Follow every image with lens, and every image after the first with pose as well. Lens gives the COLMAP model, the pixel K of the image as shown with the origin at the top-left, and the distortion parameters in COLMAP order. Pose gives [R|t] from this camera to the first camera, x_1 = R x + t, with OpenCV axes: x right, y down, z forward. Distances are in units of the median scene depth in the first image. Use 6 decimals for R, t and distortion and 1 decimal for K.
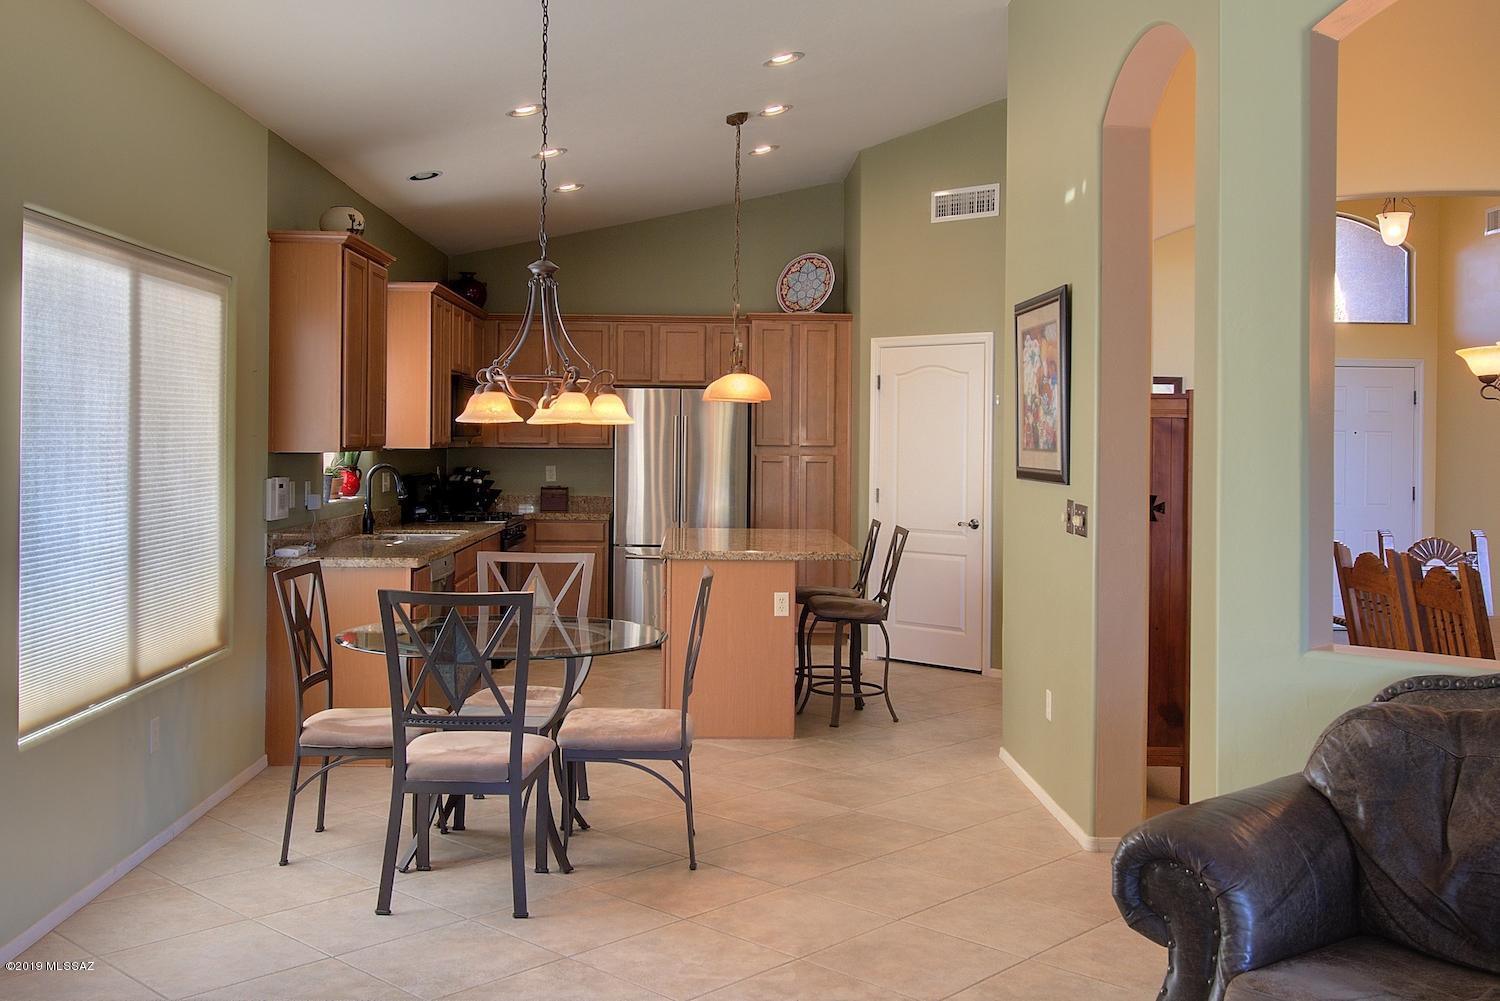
lens RADIAL K [[1470.6, 0, 748.4], [0, 1470.6, 434.3], [0, 0, 1]] dist [0.096532, -0.002841]
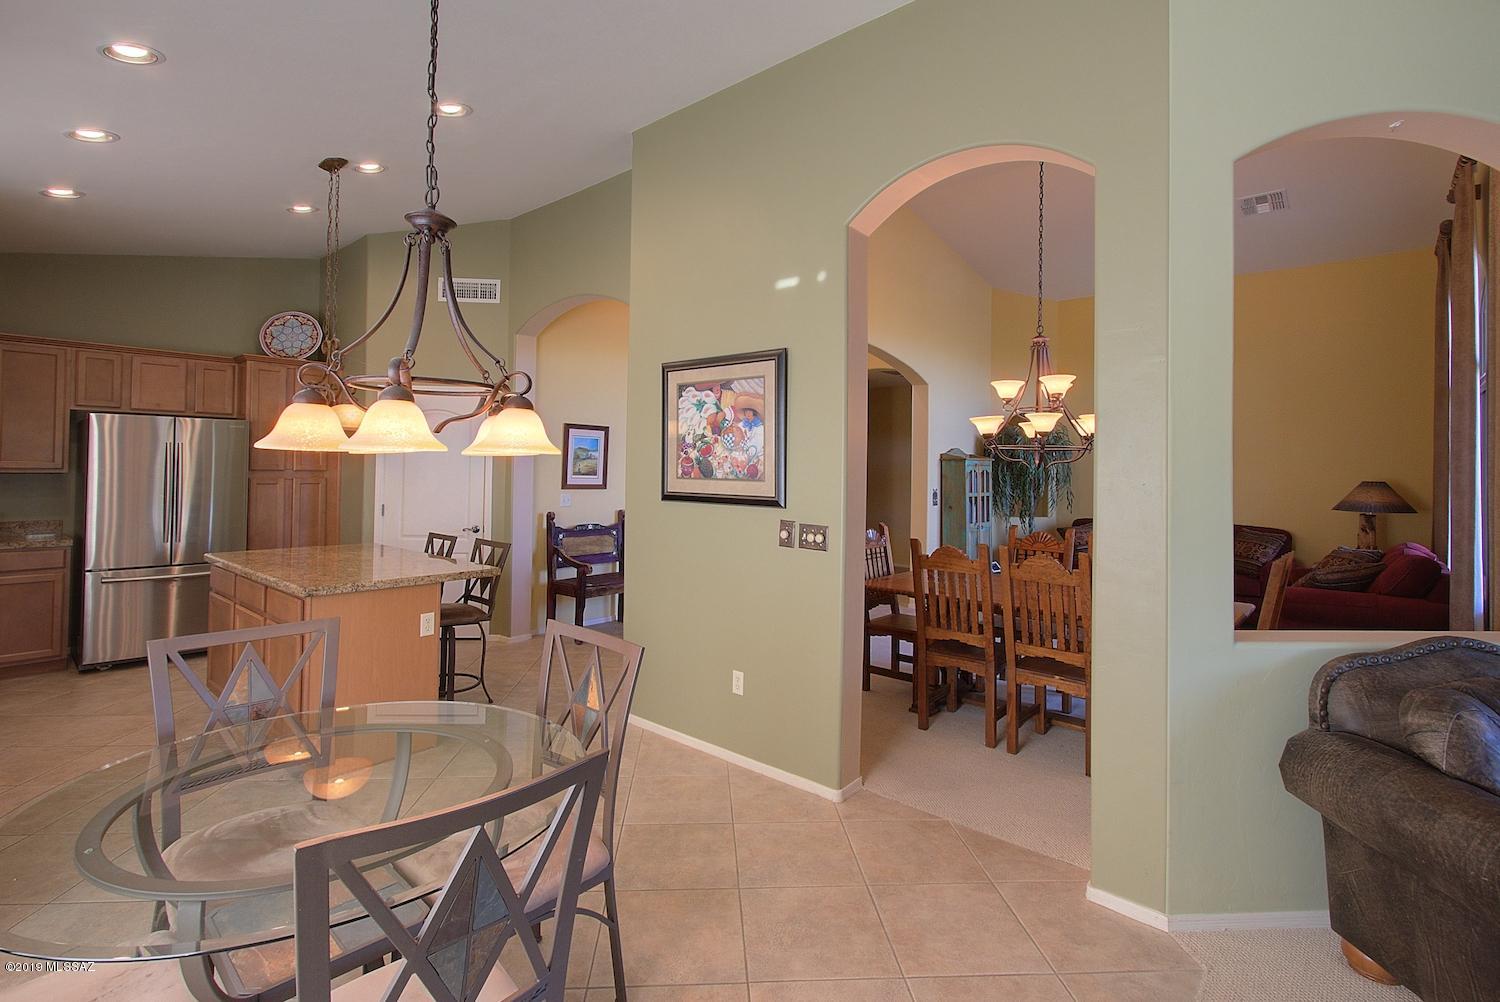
lens RADIAL K [[707.6, 0, 750.1], [0, 707.6, 459.2], [0, 0, 1]] dist [-0.002402, 0.000846]
pose [[0.676128, 0.008903, 0.736730, -0.178808], [-0.009351, 0.999950, -0.003503, -0.003310], [-0.736724, -0.004521, 0.676178, 0.441298]]
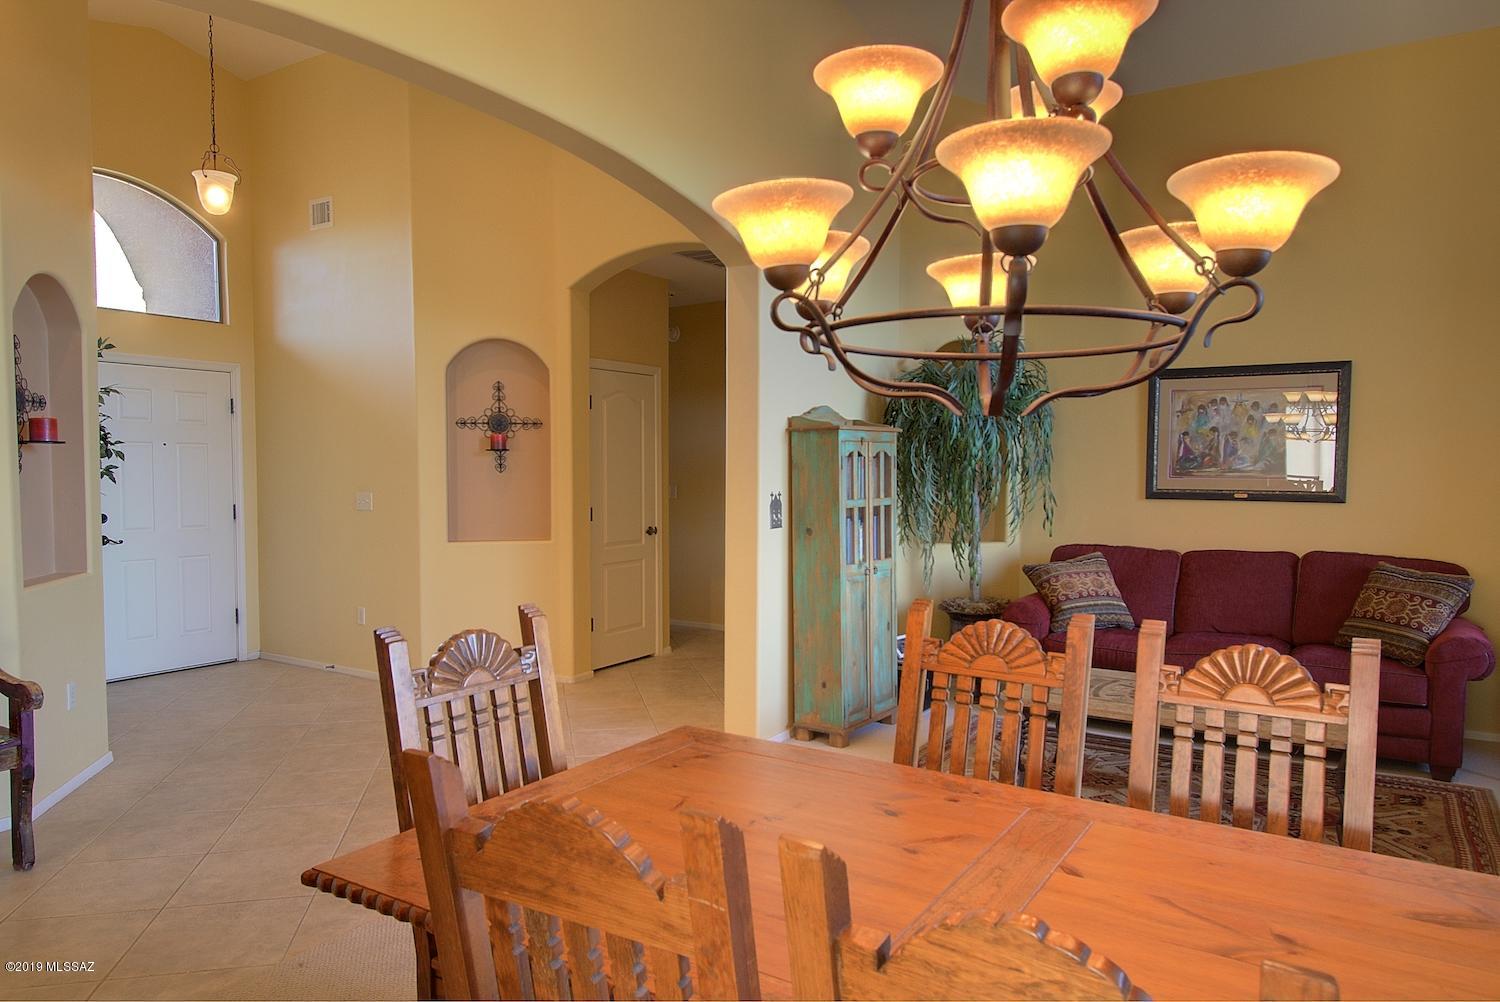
lens RADIAL K [[973.1, 0, 754.2], [0, 973.1, 518.9], [0, 0, 1]] dist [0.008303, -0.000547]
pose [[0.555594, -0.055679, 0.829587, 0.177853], [0.000322, 0.997770, 0.066752, 0.006956], [-0.831453, -0.036819, 0.554373, 0.575152]]
